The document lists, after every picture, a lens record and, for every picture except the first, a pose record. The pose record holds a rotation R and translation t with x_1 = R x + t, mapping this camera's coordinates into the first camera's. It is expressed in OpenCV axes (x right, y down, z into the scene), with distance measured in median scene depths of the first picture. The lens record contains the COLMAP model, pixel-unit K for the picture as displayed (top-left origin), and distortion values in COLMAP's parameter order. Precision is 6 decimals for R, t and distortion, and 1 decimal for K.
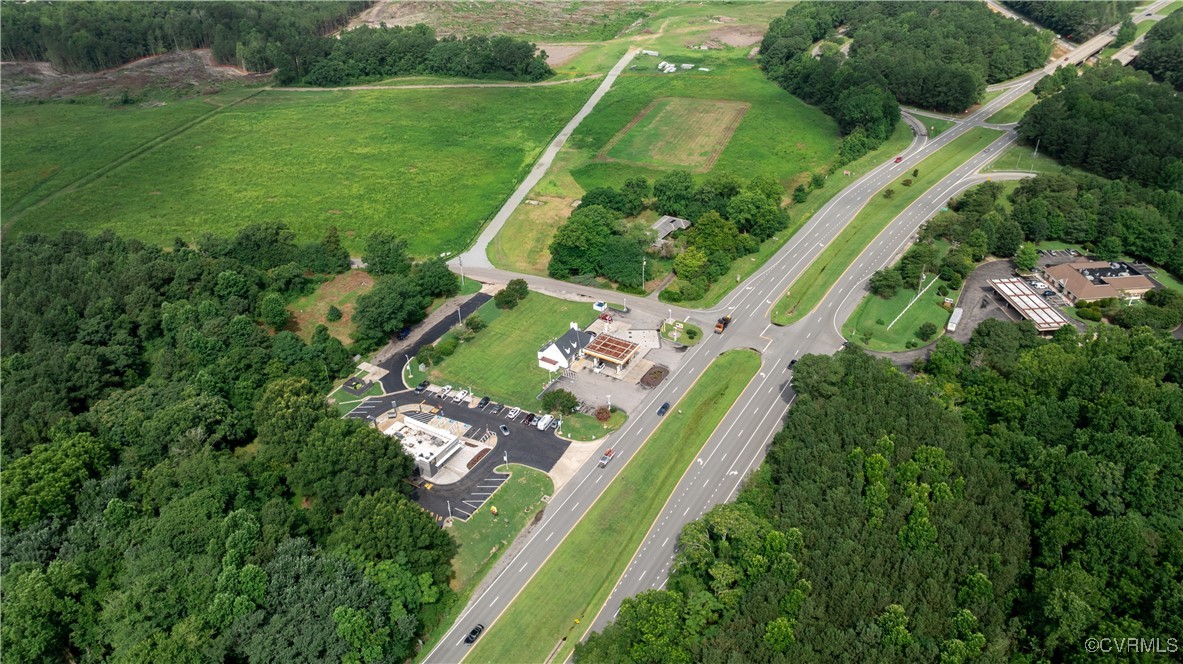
lens RADIAL K [[838.0, 0, 594.8], [0, 838.0, 333.1], [0, 0, 1]] dist [-0.030215, 0.032705]
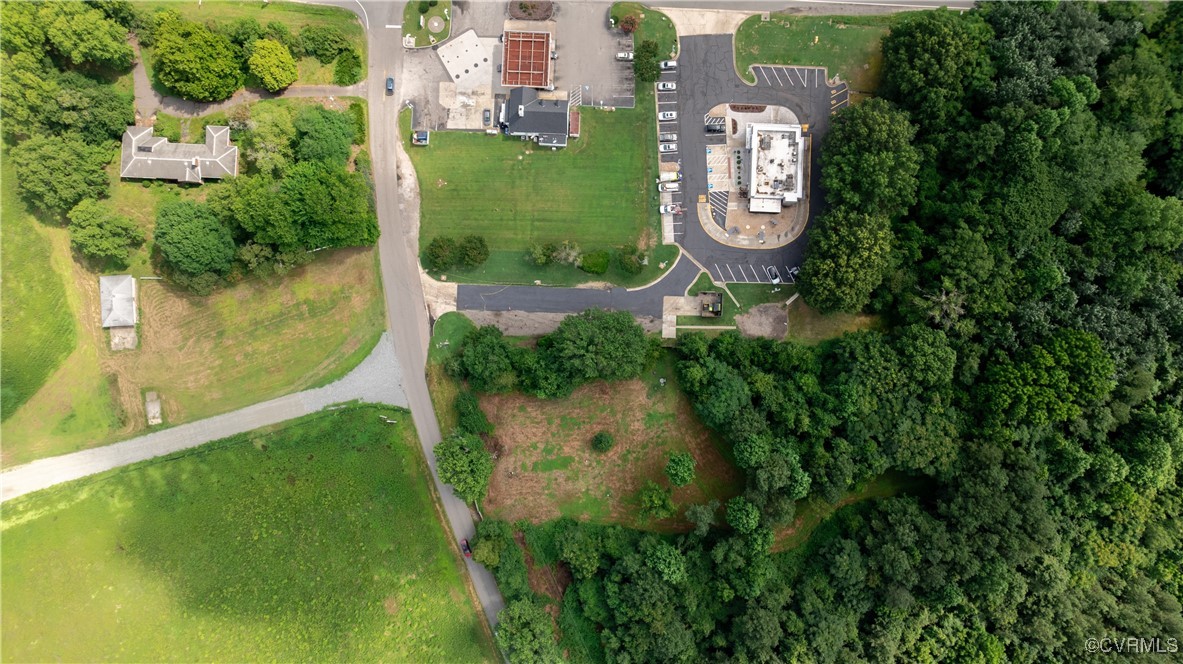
lens RADIAL K [[838.0, 0, 600.8], [0, 838.0, 336.3], [0, 0, 1]] dist [-0.030215, 0.032705]
pose [[-0.475021, -0.879772, 0.018853, -0.240836], [0.466103, -0.233378, 0.853395, -0.637171], [-0.746393, 0.414168, 0.520924, 0.568976]]
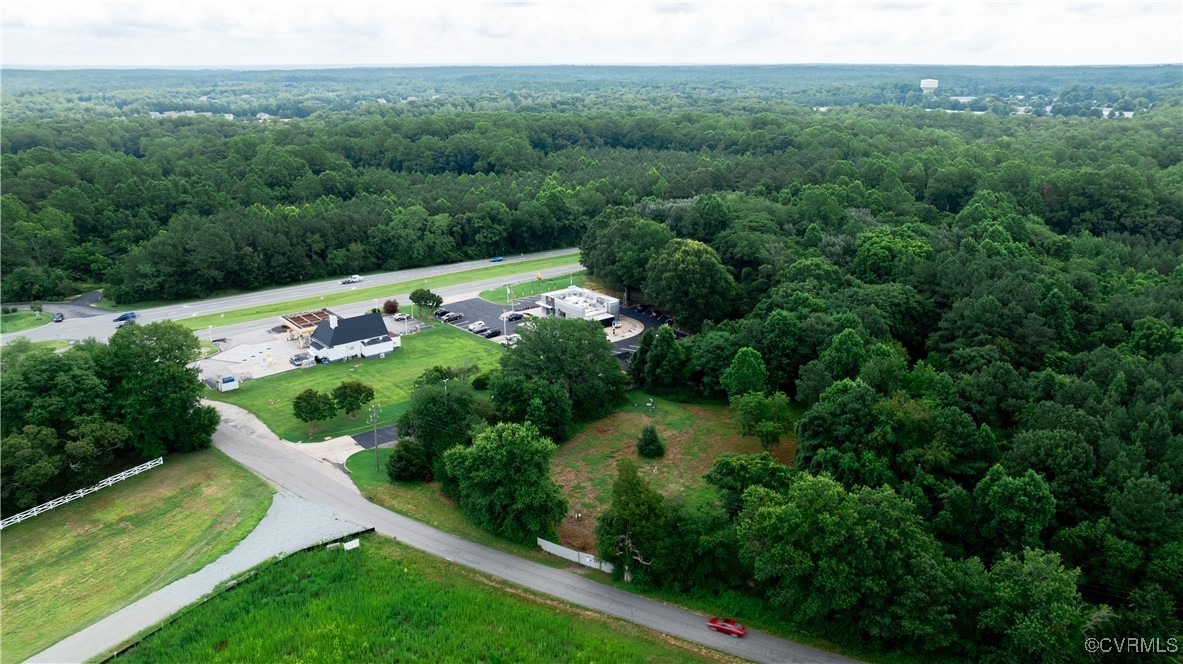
lens RADIAL K [[838.0, 0, 596.1], [0, 838.0, 329.1], [0, 0, 1]] dist [-0.030215, 0.032705]
pose [[-0.937804, -0.100727, 0.332231, -0.443312], [0.187184, 0.659256, 0.728247, -0.451255], [-0.292380, 0.745141, -0.599399, 1.260480]]
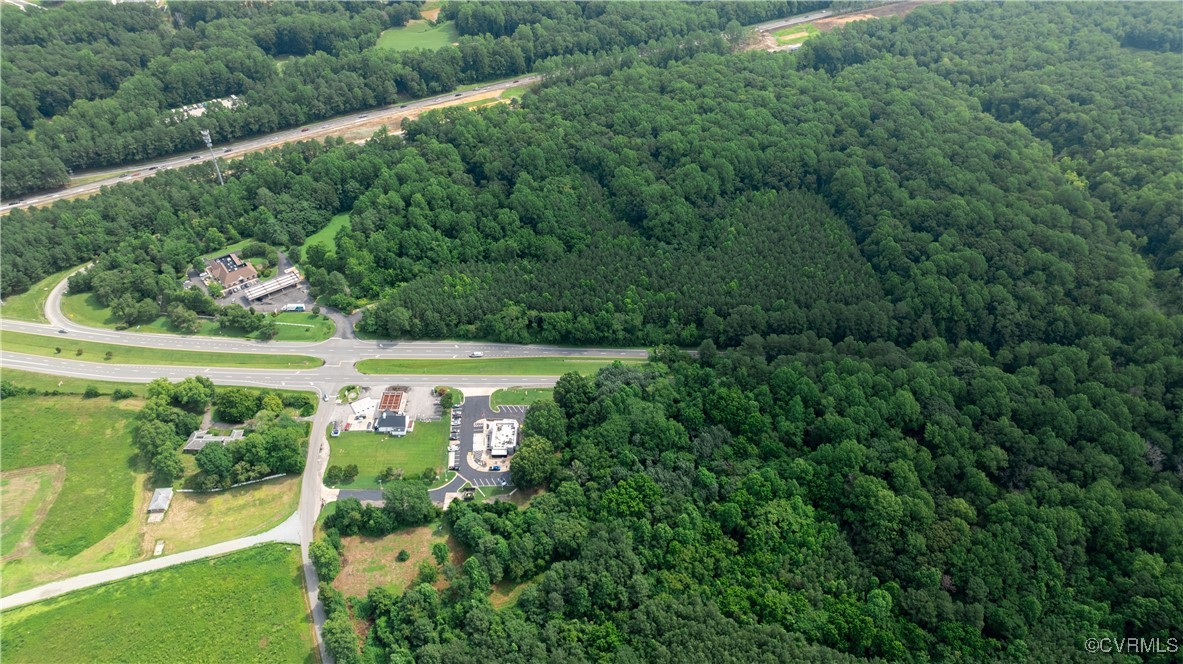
lens RADIAL K [[838.0, 0, 594.1], [0, 838.0, 331.1], [0, 0, 1]] dist [-0.030215, 0.032705]
pose [[-0.507002, -0.549168, 0.664352, -1.166761], [0.457864, 0.481433, 0.747384, -1.065847], [-0.730280, 0.683108, 0.007357, 0.512494]]
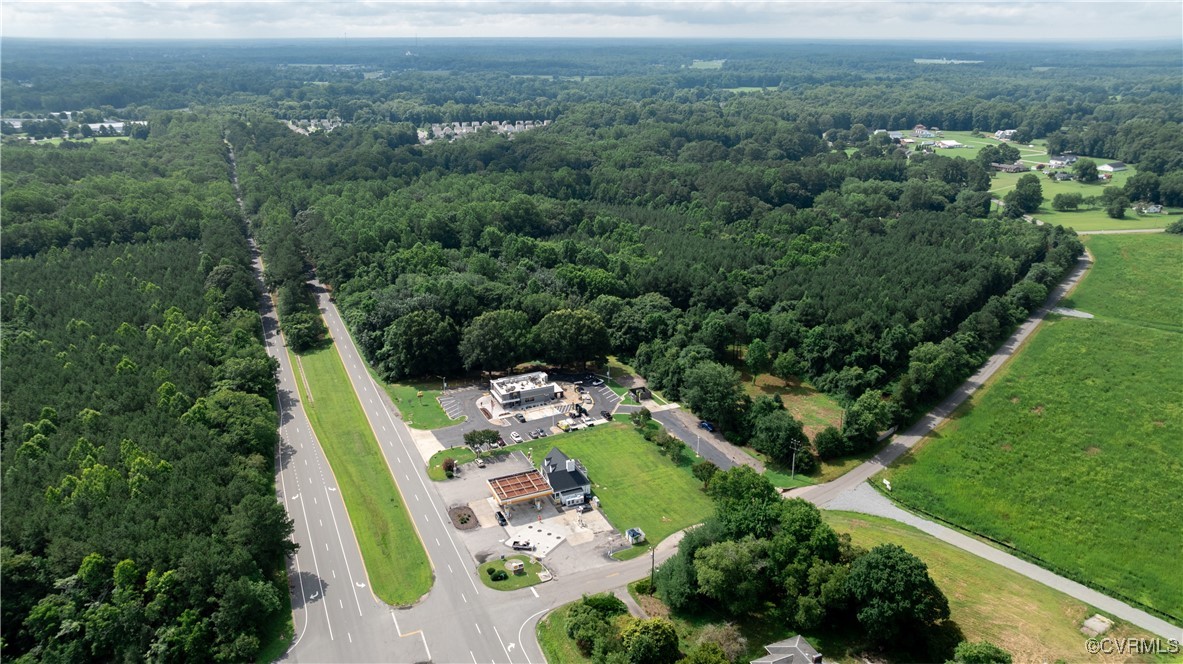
lens RADIAL K [[838.0, 0, 597.2], [0, 838.0, 330.4], [0, 0, 1]] dist [-0.030215, 0.032705]
pose [[-0.576194, 0.282715, -0.766859, 0.510016], [-0.425214, 0.697597, 0.576673, -0.539874], [0.697993, 0.658355, -0.281736, 1.065964]]
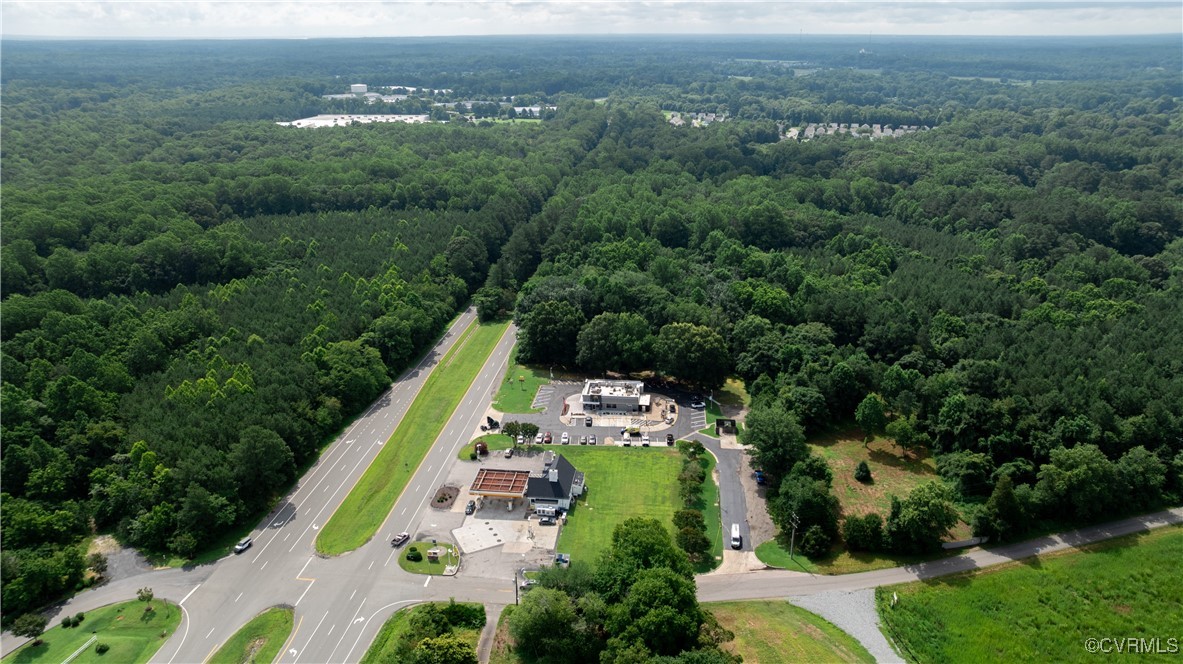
lens RADIAL K [[838.0, 0, 598.2], [0, 838.0, 327.4], [0, 0, 1]] dist [-0.030215, 0.032705]
pose [[-0.910529, 0.148254, -0.385951, 0.208360], [-0.209275, 0.639814, 0.739487, -0.648824], [0.356569, 0.754094, -0.551543, 1.240928]]
